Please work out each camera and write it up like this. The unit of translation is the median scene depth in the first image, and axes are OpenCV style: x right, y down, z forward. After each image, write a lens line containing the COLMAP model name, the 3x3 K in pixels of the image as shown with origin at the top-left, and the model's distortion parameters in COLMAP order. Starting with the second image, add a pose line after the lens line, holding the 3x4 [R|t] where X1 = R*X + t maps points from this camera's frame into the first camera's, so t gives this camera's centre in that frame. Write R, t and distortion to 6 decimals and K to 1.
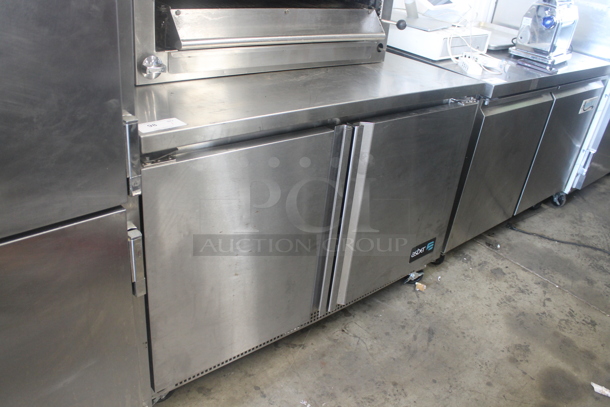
lens RADIAL K [[507.4, 0, 305.2], [0, 507.4, 203.1], [0, 0, 1]] dist [-0.073483, 0.008393]
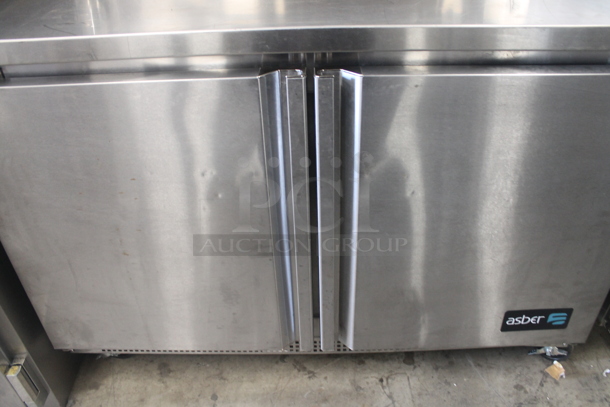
lens RADIAL K [[507.4, 0, 306.0], [0, 507.4, 204.2], [0, 0, 1]] dist [-0.073483, 0.008393]
pose [[0.766723, 0.282409, -0.576525, 0.326472], [-0.212871, 0.959077, 0.186703, -0.084947], [0.605658, -0.020424, 0.795463, 0.401137]]
